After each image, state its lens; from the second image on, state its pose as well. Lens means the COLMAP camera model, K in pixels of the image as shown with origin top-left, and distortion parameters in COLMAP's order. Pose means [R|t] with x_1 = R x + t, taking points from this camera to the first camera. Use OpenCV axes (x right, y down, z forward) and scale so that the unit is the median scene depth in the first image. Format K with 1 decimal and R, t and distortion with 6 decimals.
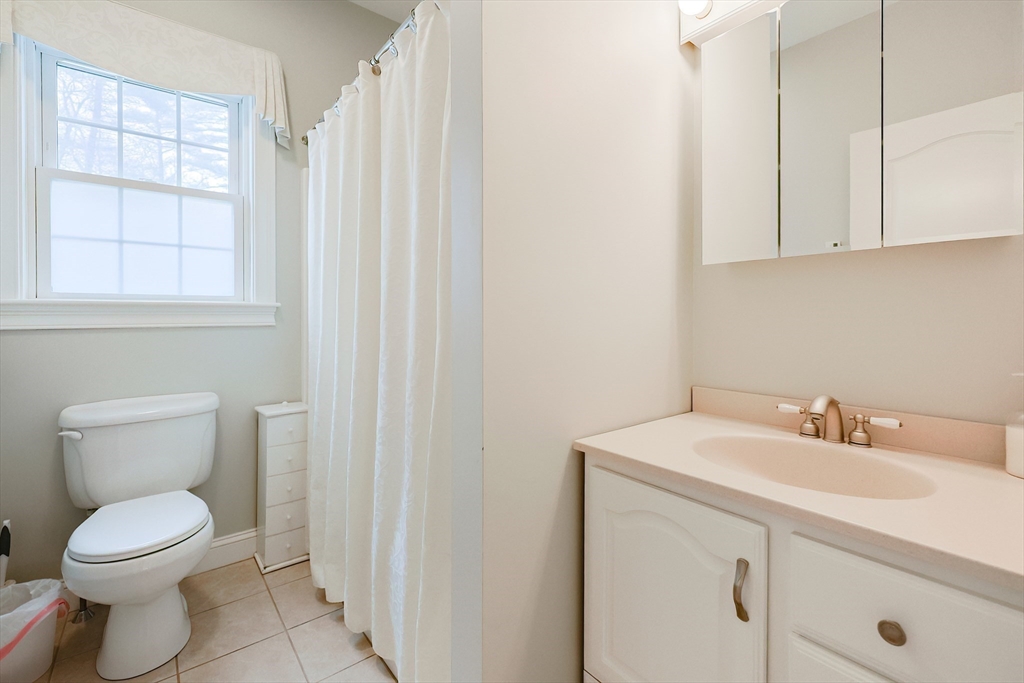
lens RADIAL K [[453.0, 0, 503.8], [0, 453.0, 314.6], [0, 0, 1]] dist [-0.007912, 0.001826]
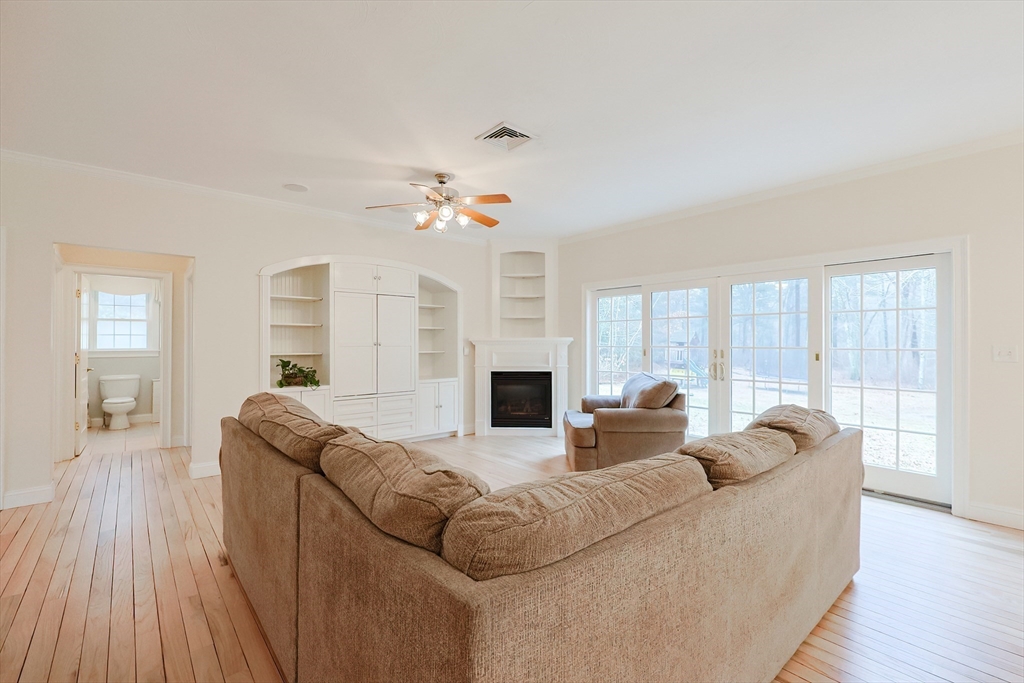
lens RADIAL K [[453.0, 0, 519.1], [0, 453.0, 345.4], [0, 0, 1]] dist [-0.007912, 0.001826]
pose [[0.999094, 0.001348, 0.042545, 2.302774], [-0.001228, 0.999995, -0.002846, -0.056806], [-0.042549, 0.002791, 0.999090, -2.822249]]
